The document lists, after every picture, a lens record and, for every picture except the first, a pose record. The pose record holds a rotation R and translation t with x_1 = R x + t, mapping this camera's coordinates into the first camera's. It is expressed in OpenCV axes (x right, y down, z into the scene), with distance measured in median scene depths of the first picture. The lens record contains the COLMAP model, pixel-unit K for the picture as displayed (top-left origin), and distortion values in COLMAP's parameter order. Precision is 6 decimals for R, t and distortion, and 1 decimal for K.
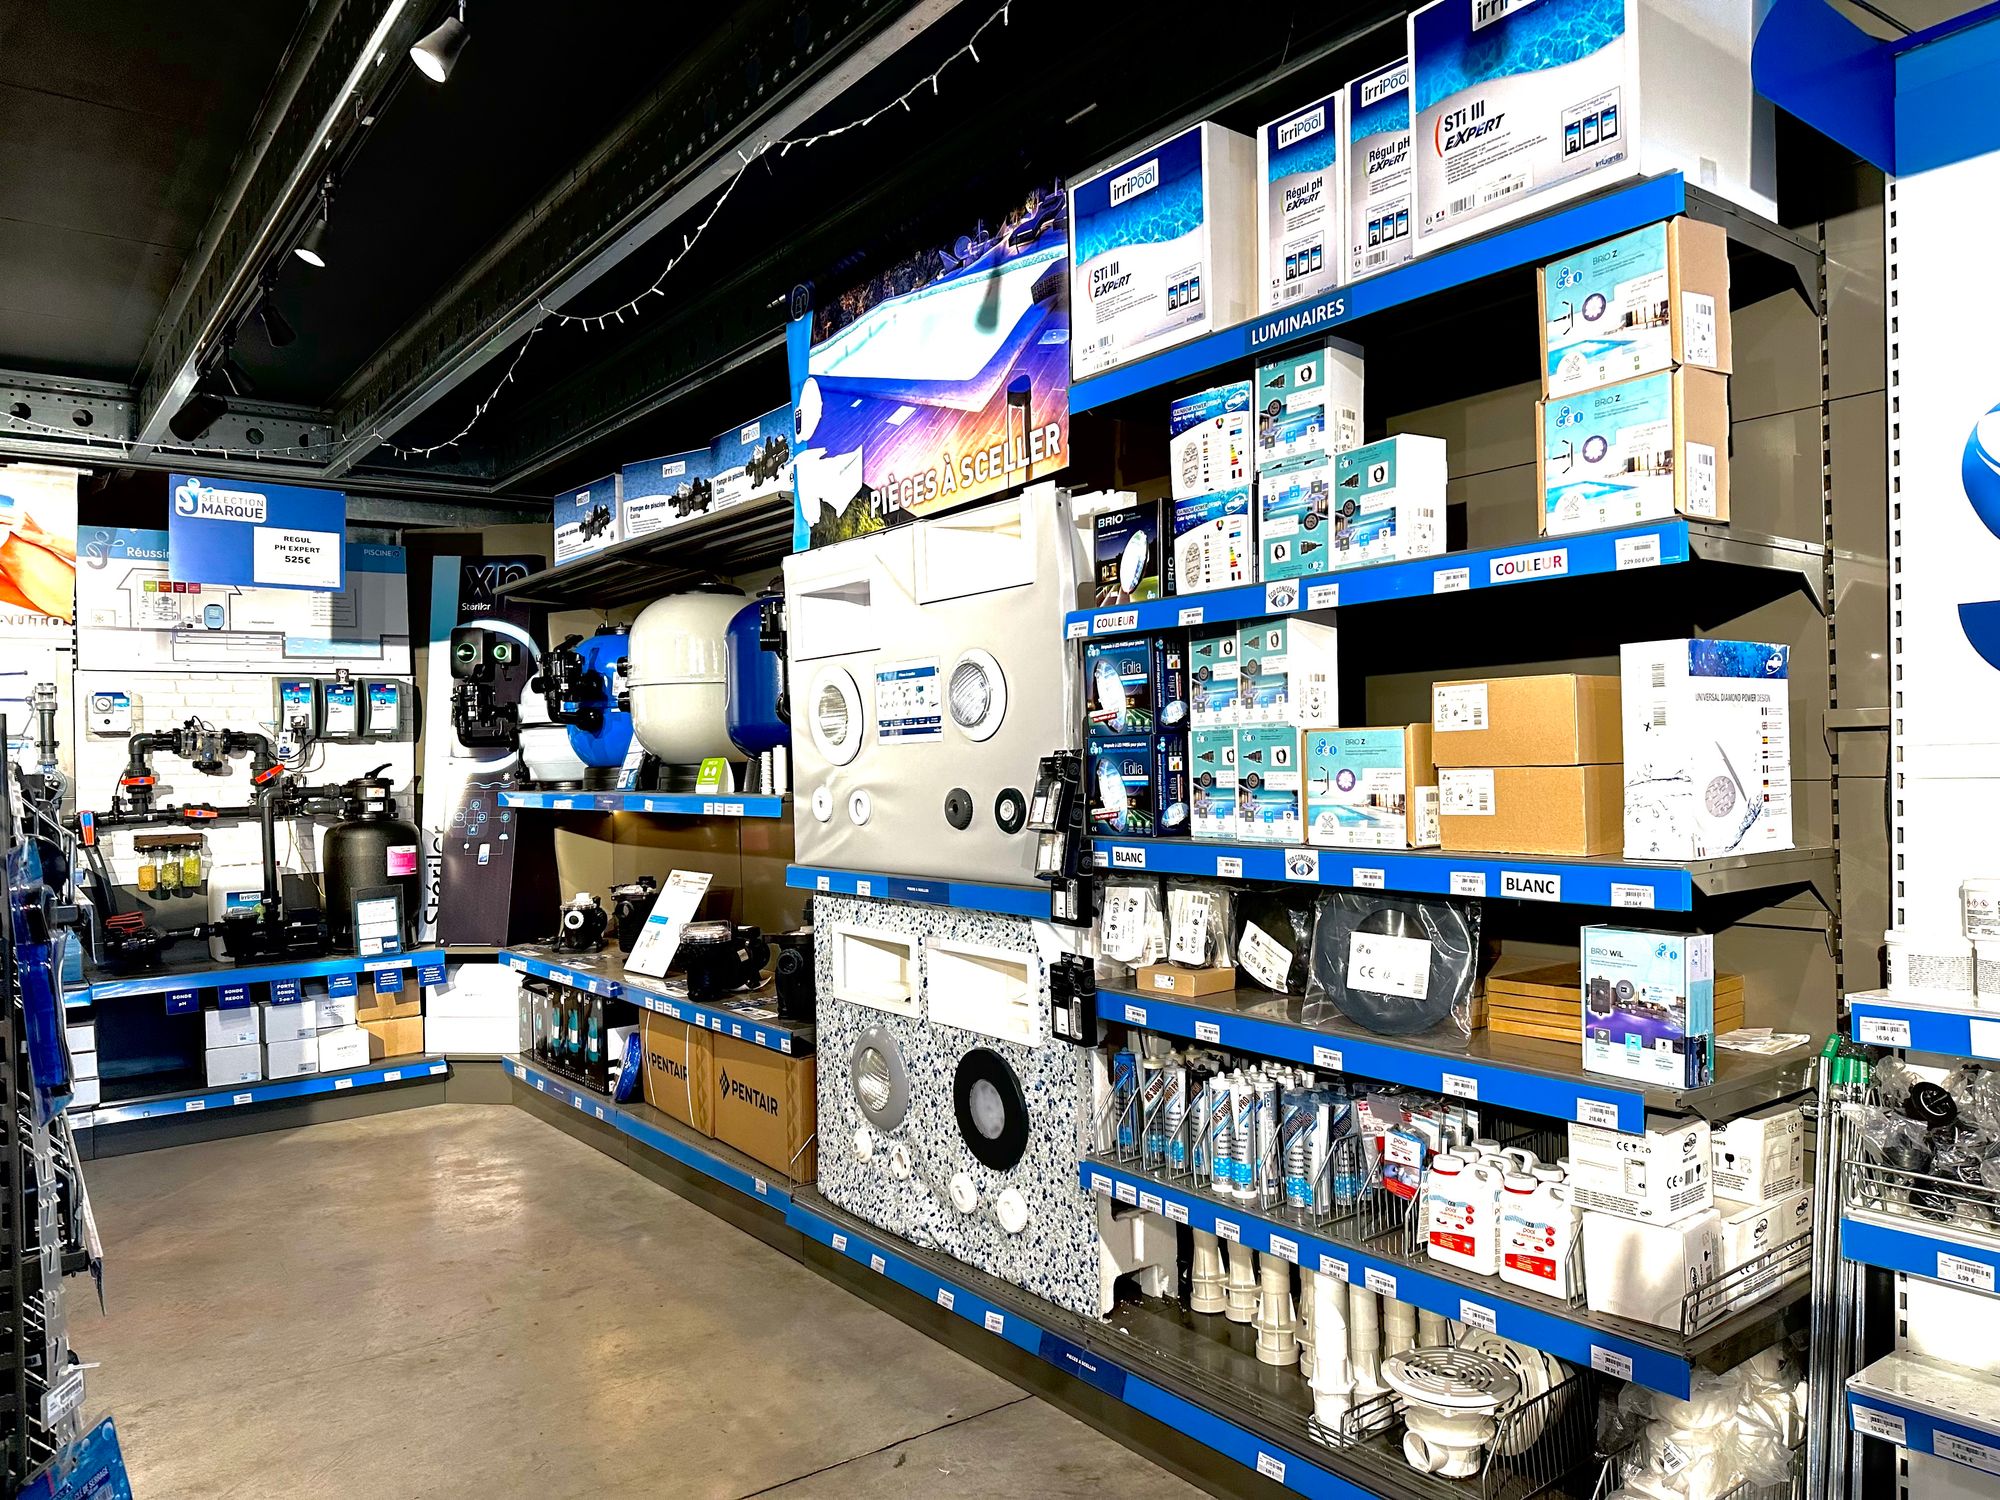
lens RADIAL K [[1386.1, 0, 1004.4], [0, 1386.1, 751.7], [0, 0, 1]] dist [0.011549, -0.016535]
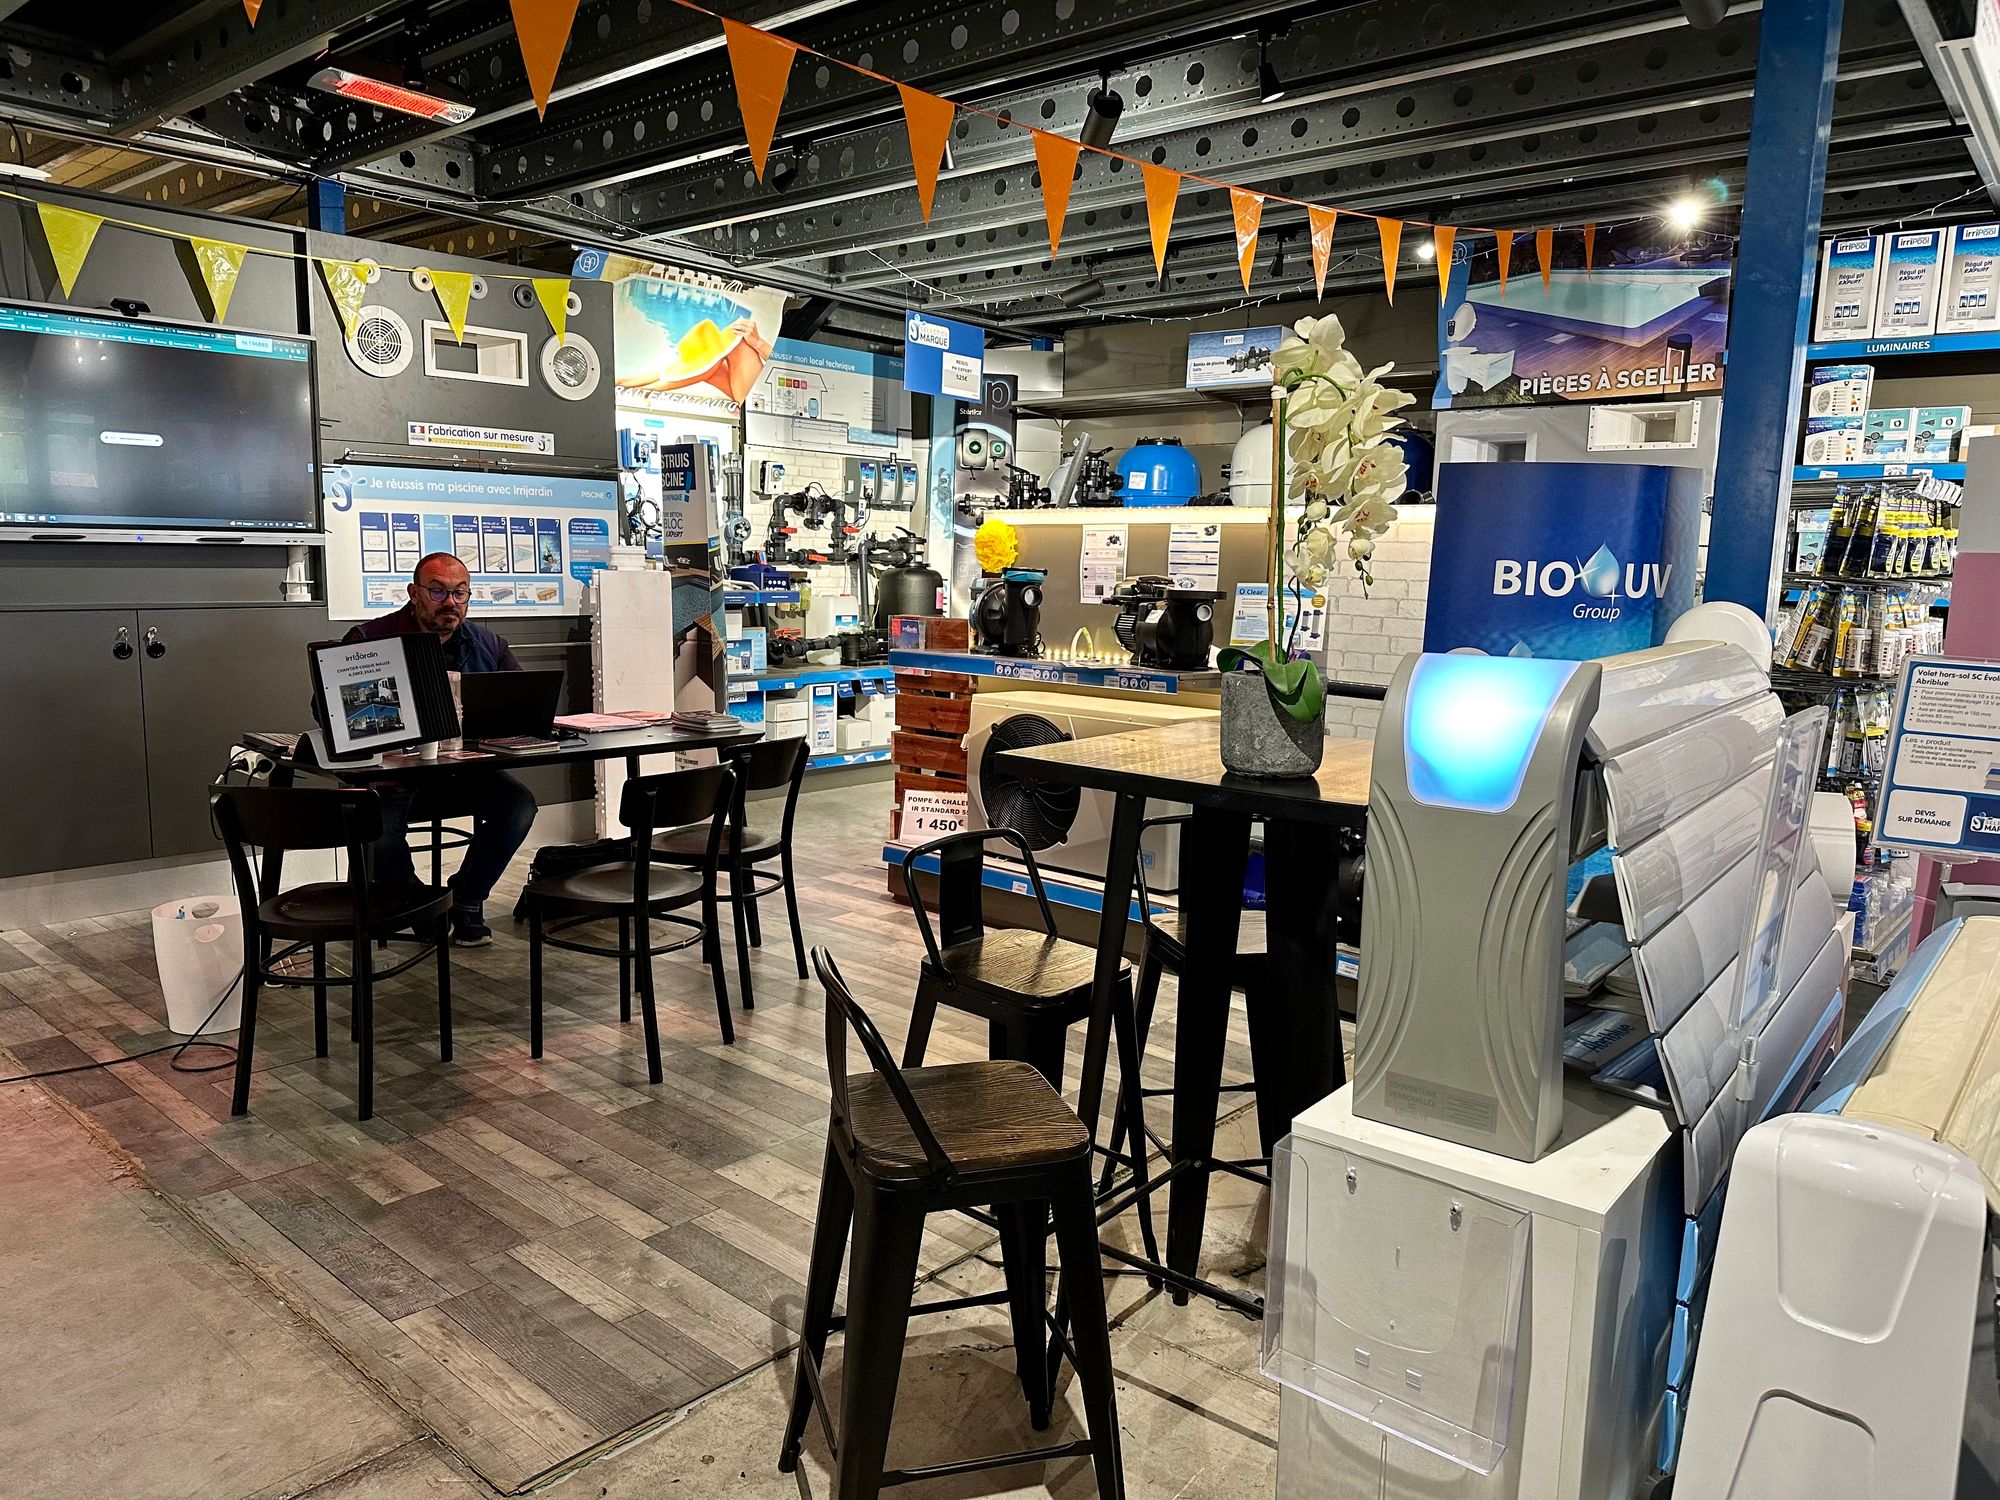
lens RADIAL K [[1386.1, 0, 993.4], [0, 1386.1, 753.7], [0, 0, 1]] dist [0.011549, -0.016535]
pose [[0.978177, 0.018729, 0.206929, -1.016349], [-0.047993, 0.989363, 0.137326, 0.059436], [-0.202156, -0.144260, 0.968670, -0.553701]]
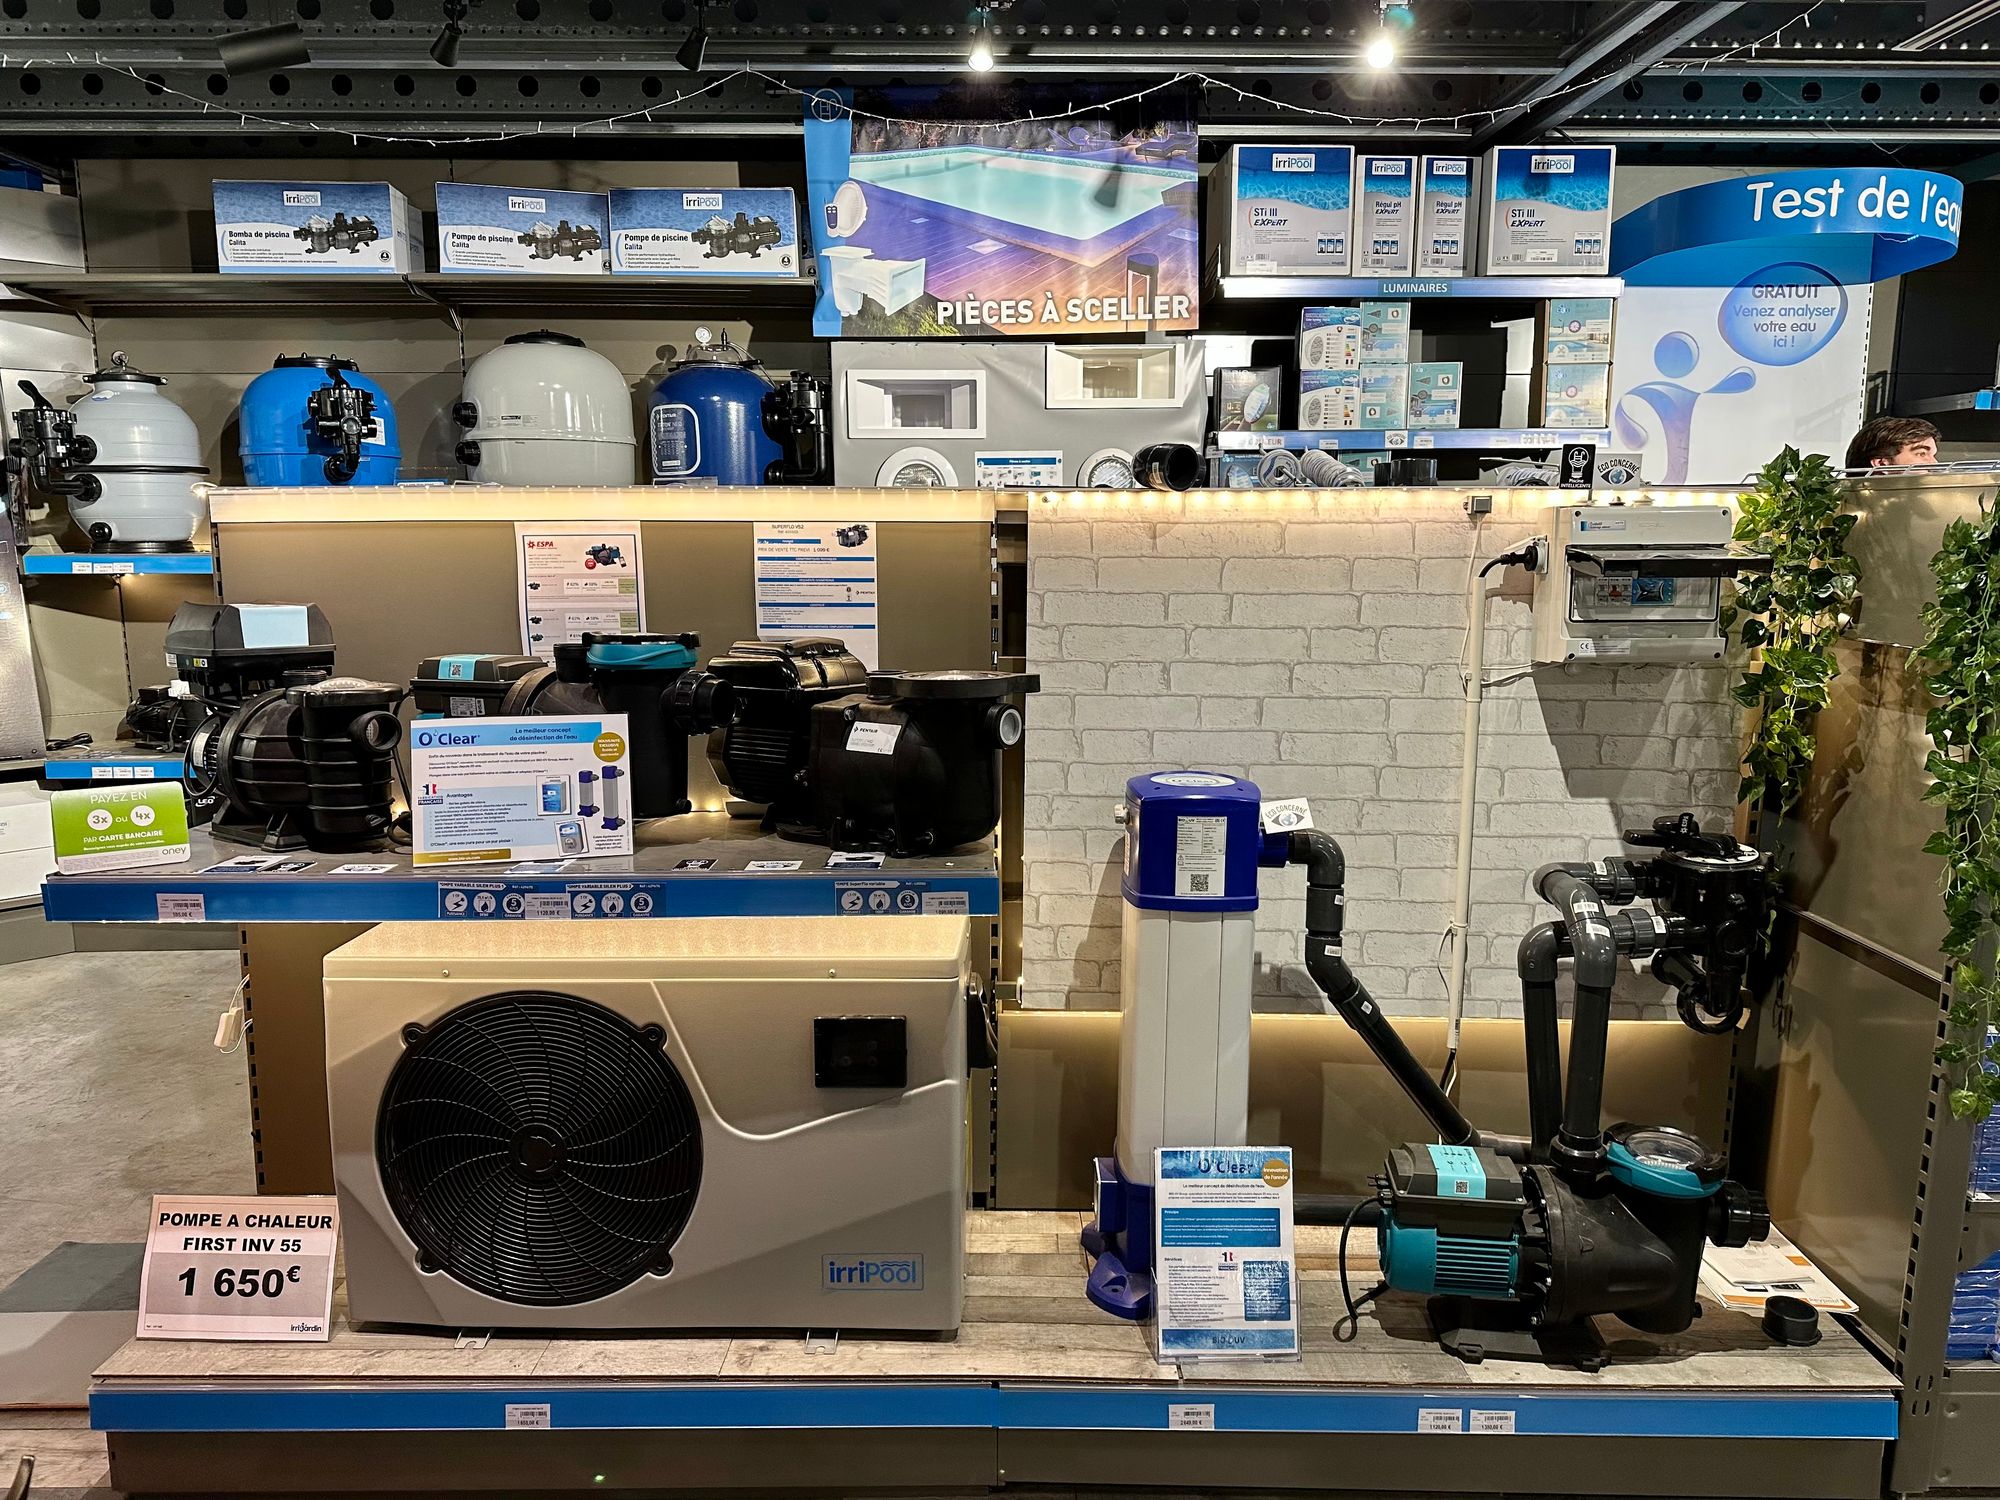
lens RADIAL K [[1386.1, 0, 998.1], [0, 1386.1, 742.2], [0, 0, 1]] dist [0.011549, -0.016535]
pose [[0.584594, -0.099235, 0.805234, -1.030337], [-0.015800, 0.990911, 0.133588, 0.031374], [-0.811172, -0.090817, 0.577713, 0.205209]]
